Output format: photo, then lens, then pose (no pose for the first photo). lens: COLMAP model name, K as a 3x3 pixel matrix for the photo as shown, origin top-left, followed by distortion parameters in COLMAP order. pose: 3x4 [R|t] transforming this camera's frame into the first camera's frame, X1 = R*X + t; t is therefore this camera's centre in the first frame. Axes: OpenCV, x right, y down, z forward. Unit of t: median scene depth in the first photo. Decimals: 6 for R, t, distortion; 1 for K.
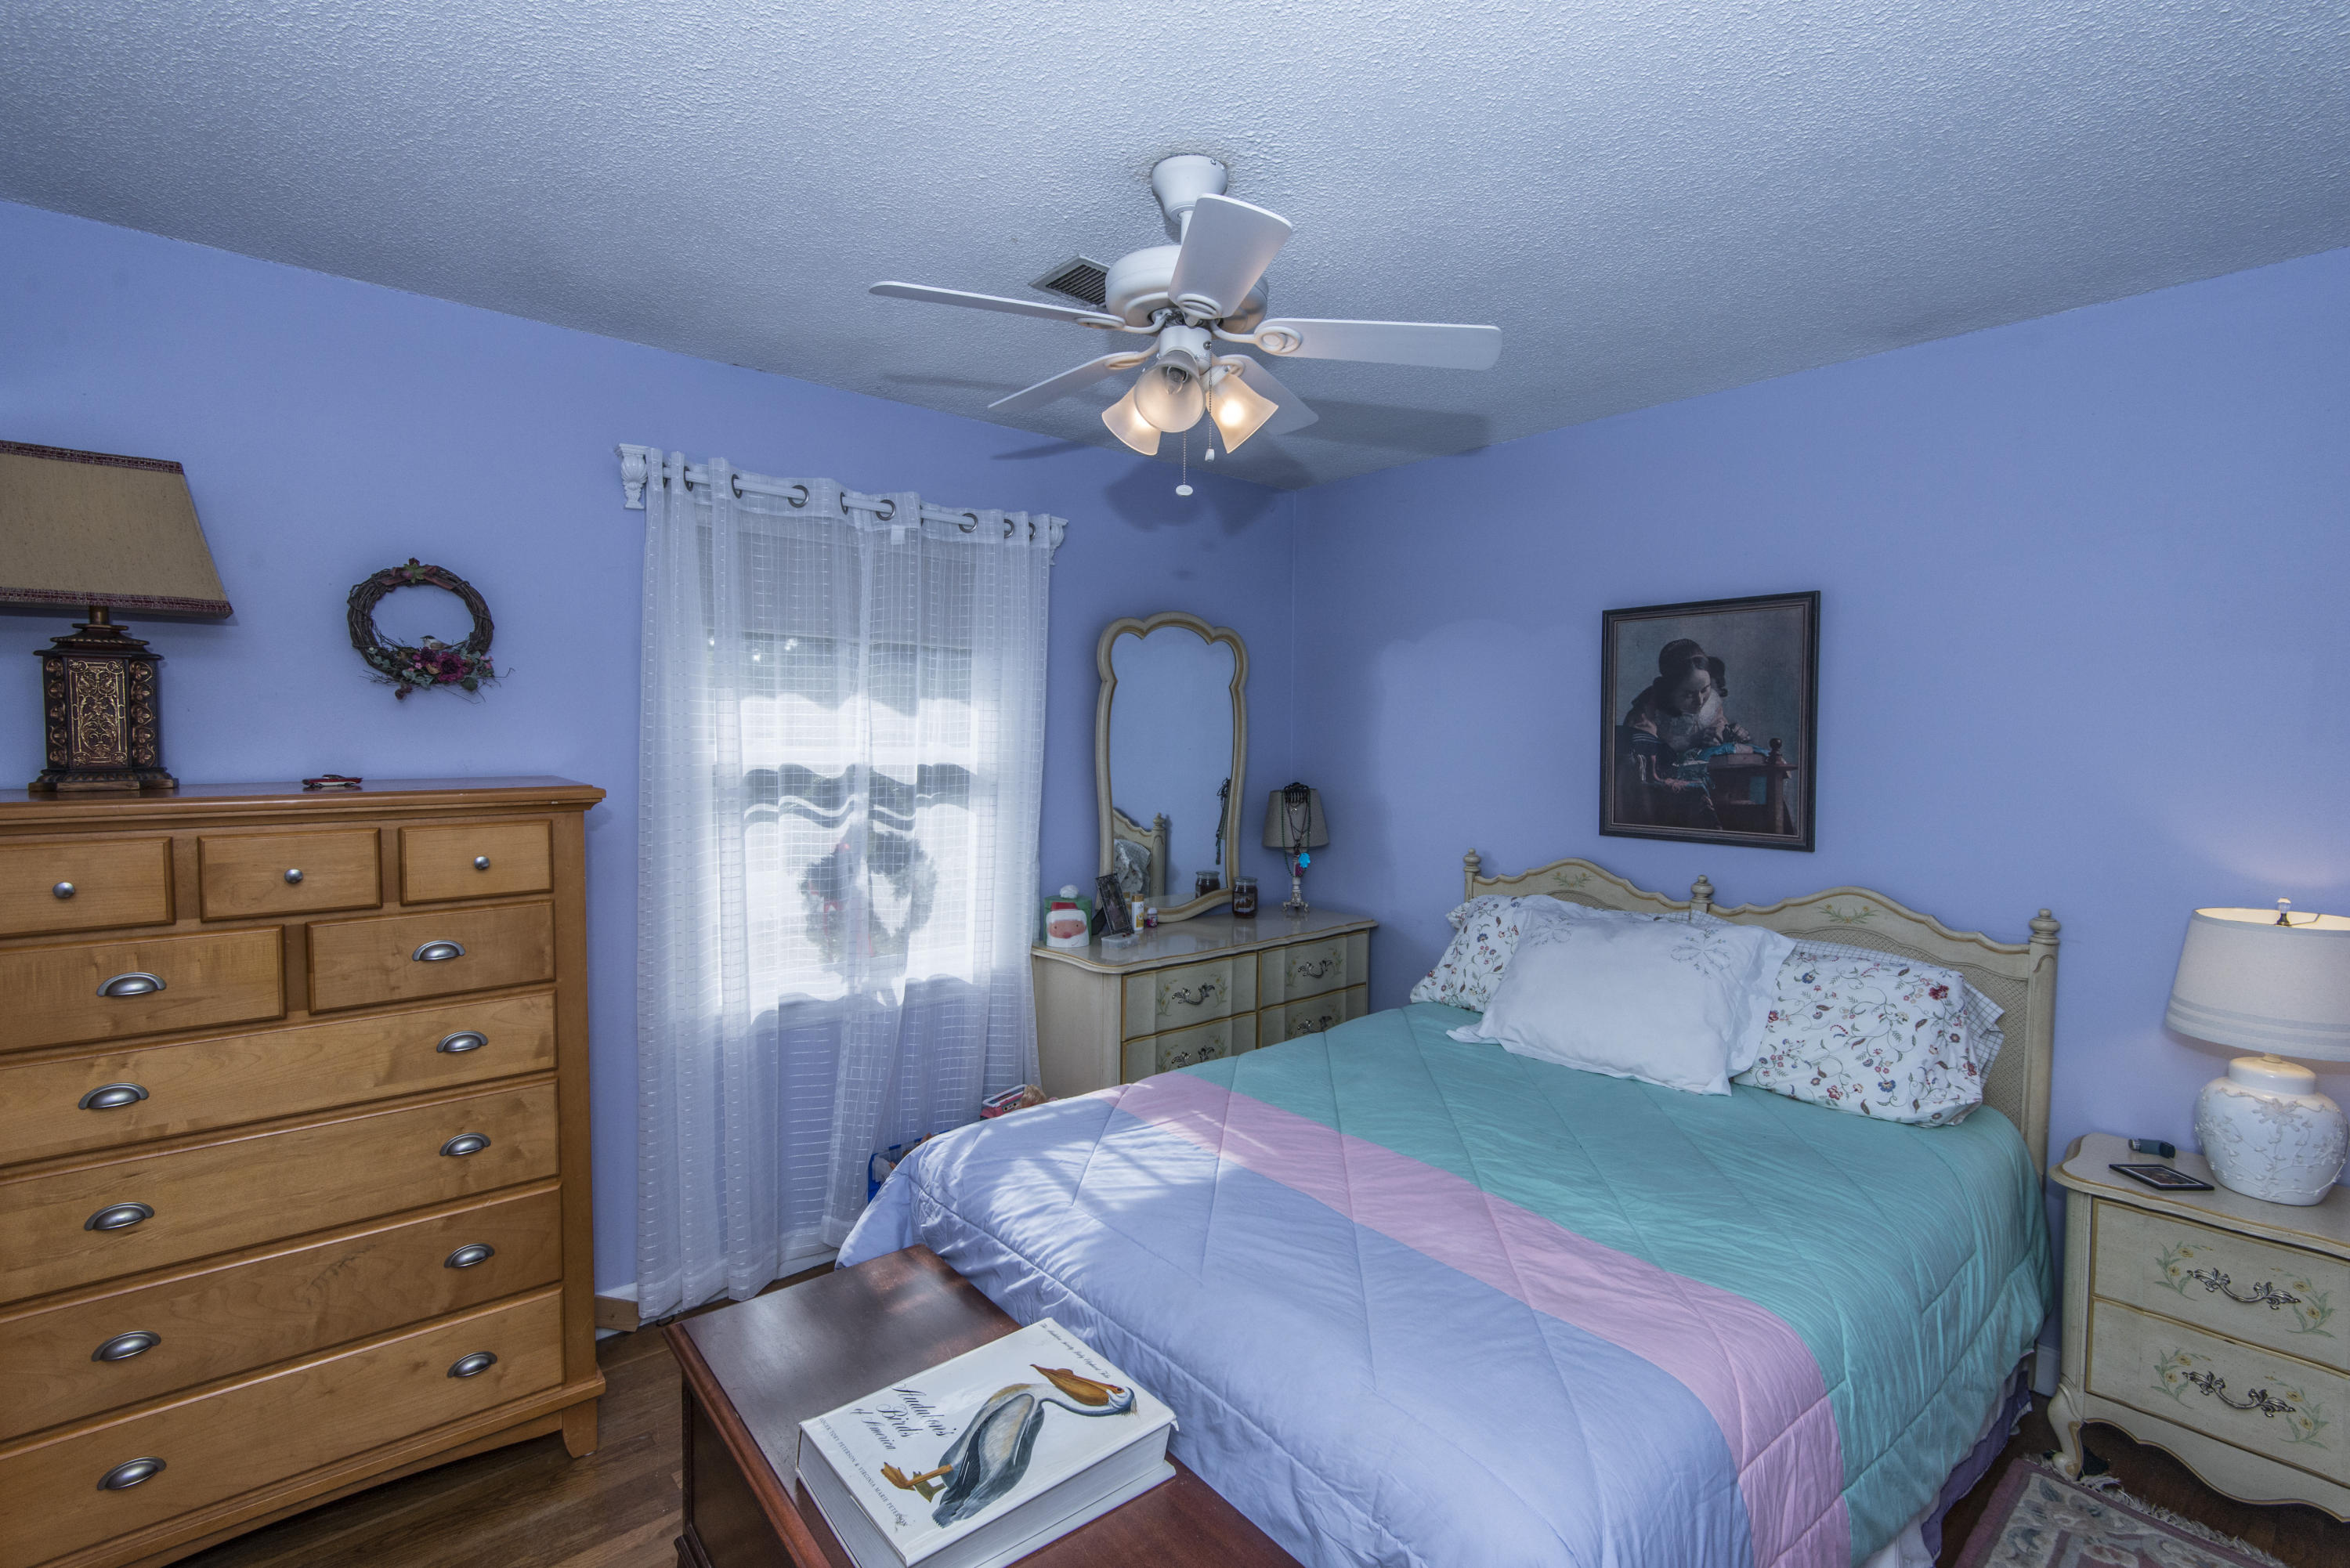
lens RADIAL K [[1059.8, 0, 1174.8], [0, 1059.8, 783.4], [0, 0, 1]] dist [0.023200, -0.006988]
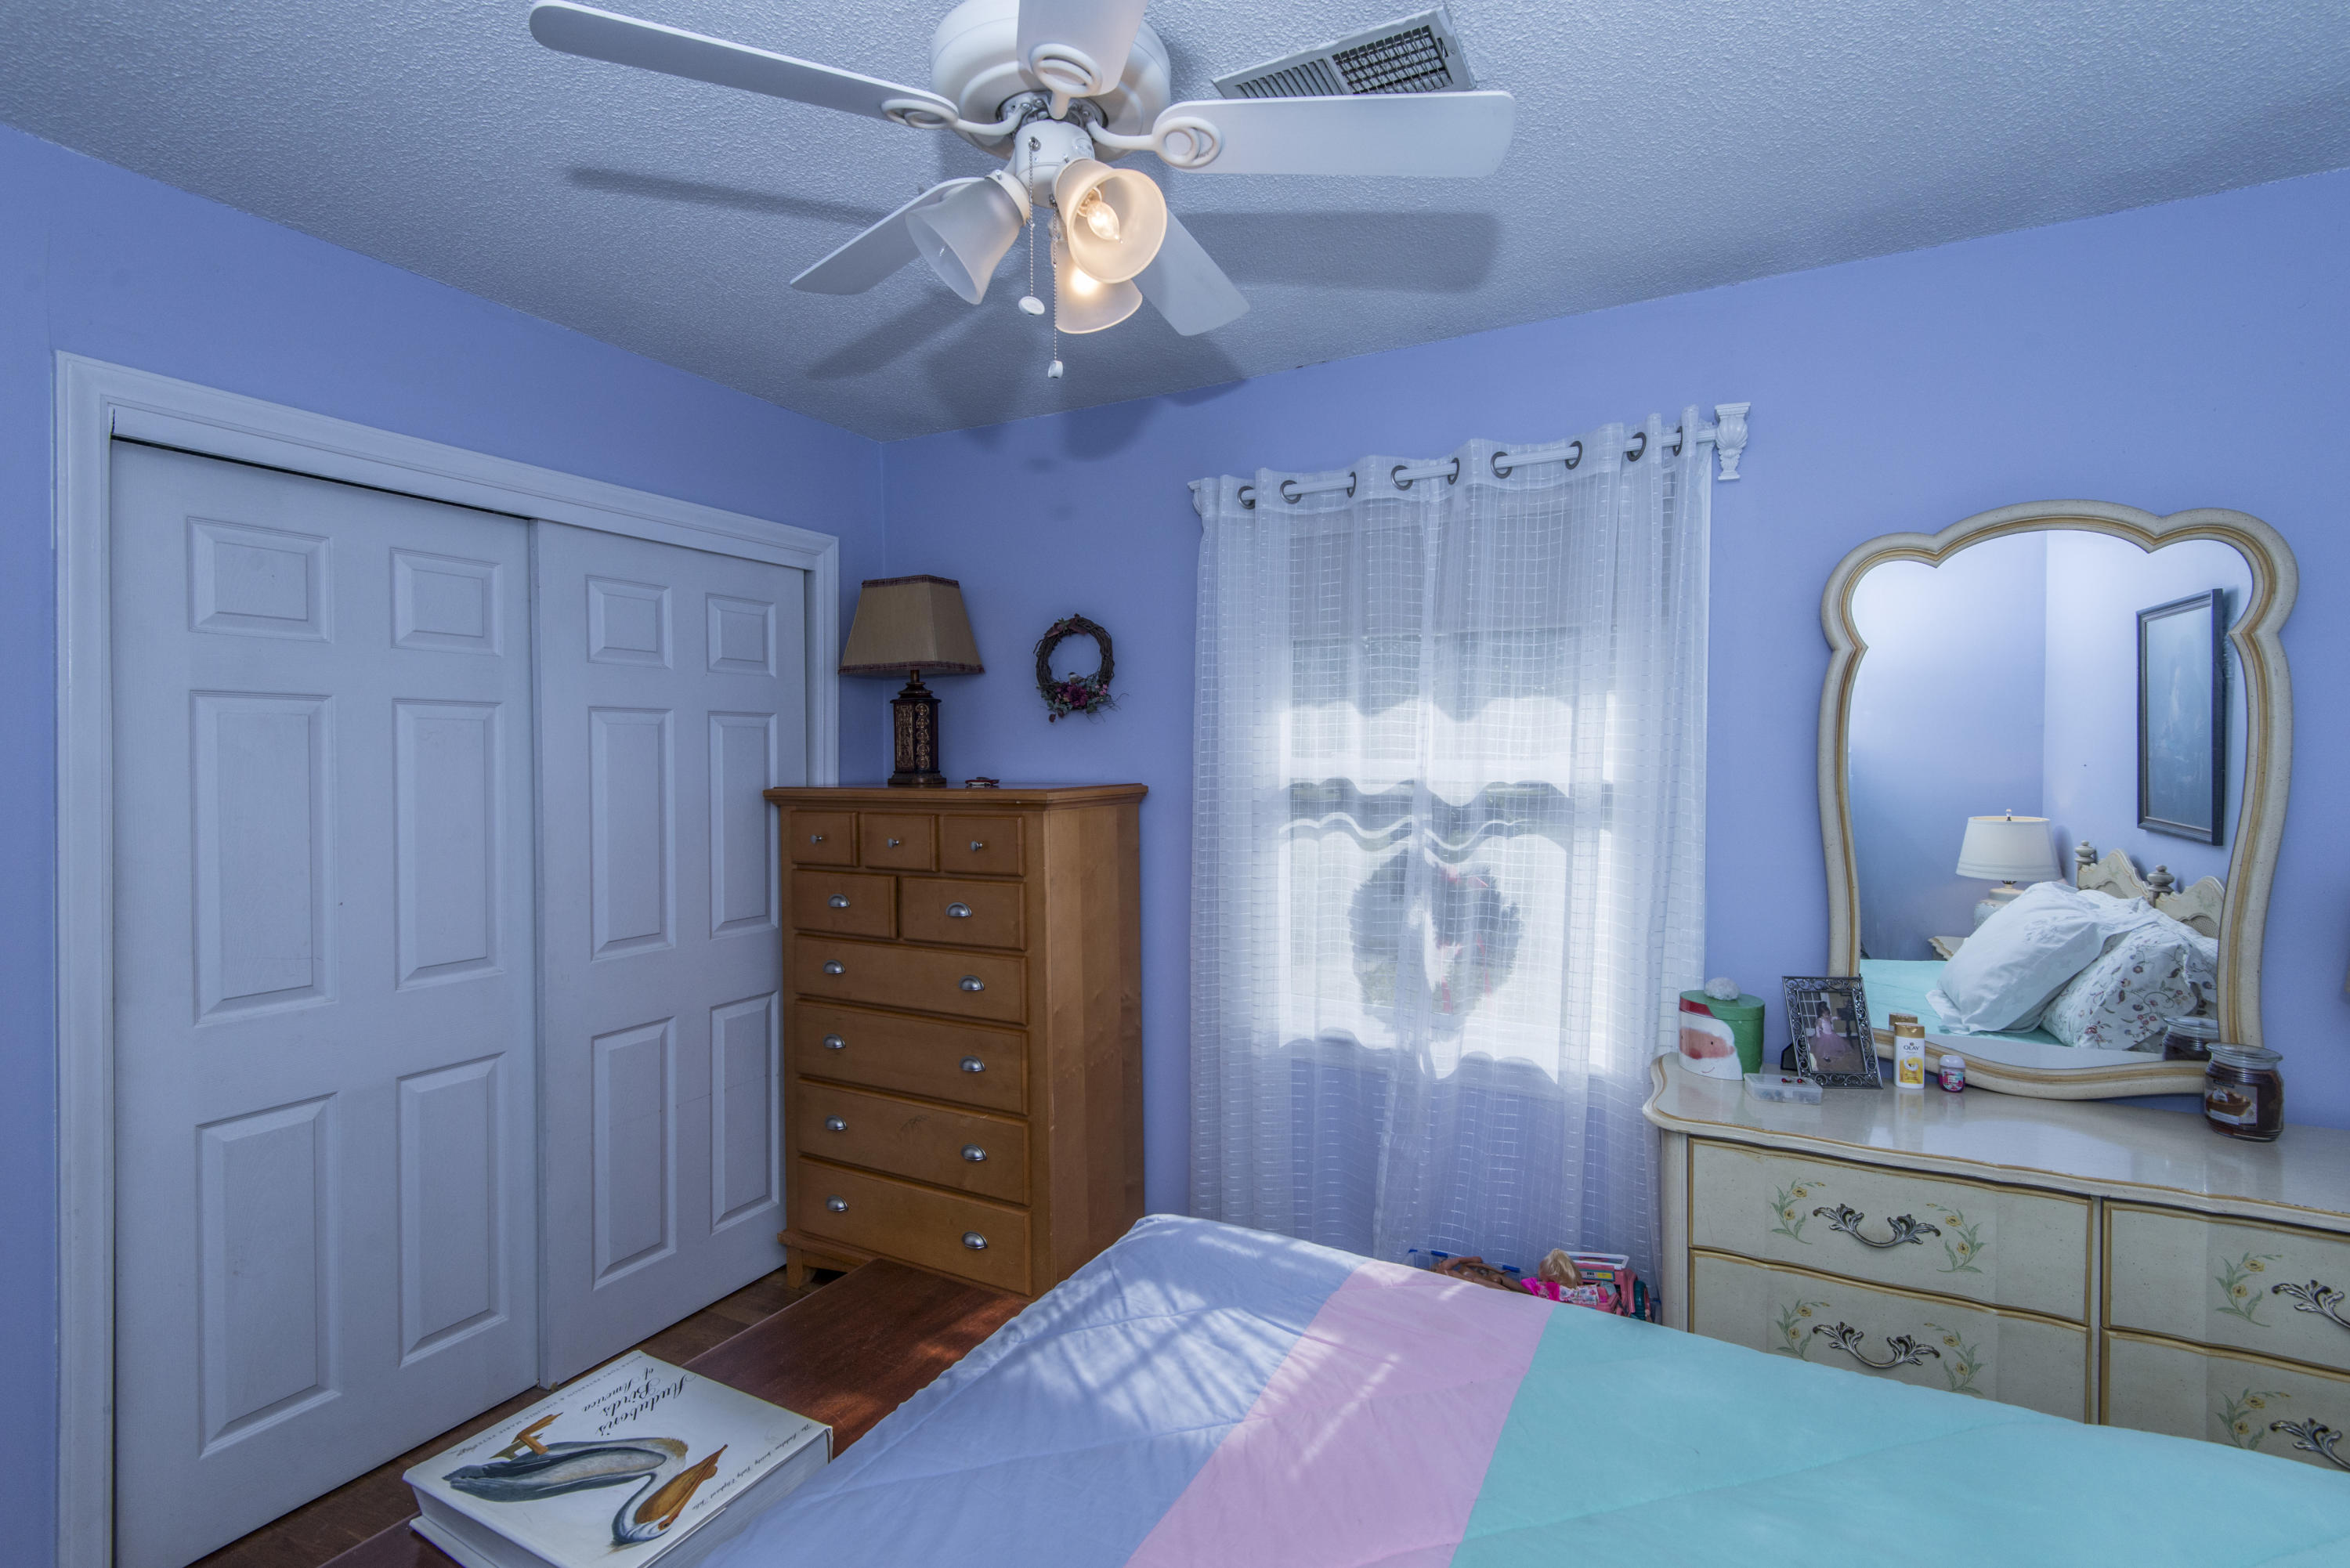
lens RADIAL K [[1059.8, 0, 1176.3], [0, 1059.8, 781.0], [0, 0, 1]] dist [0.023200, -0.006988]
pose [[0.365119, 0.017211, -0.930802, 0.475082], [-0.039650, 0.999209, 0.002922, -0.013583], [0.930116, 0.035840, 0.365512, 0.580143]]
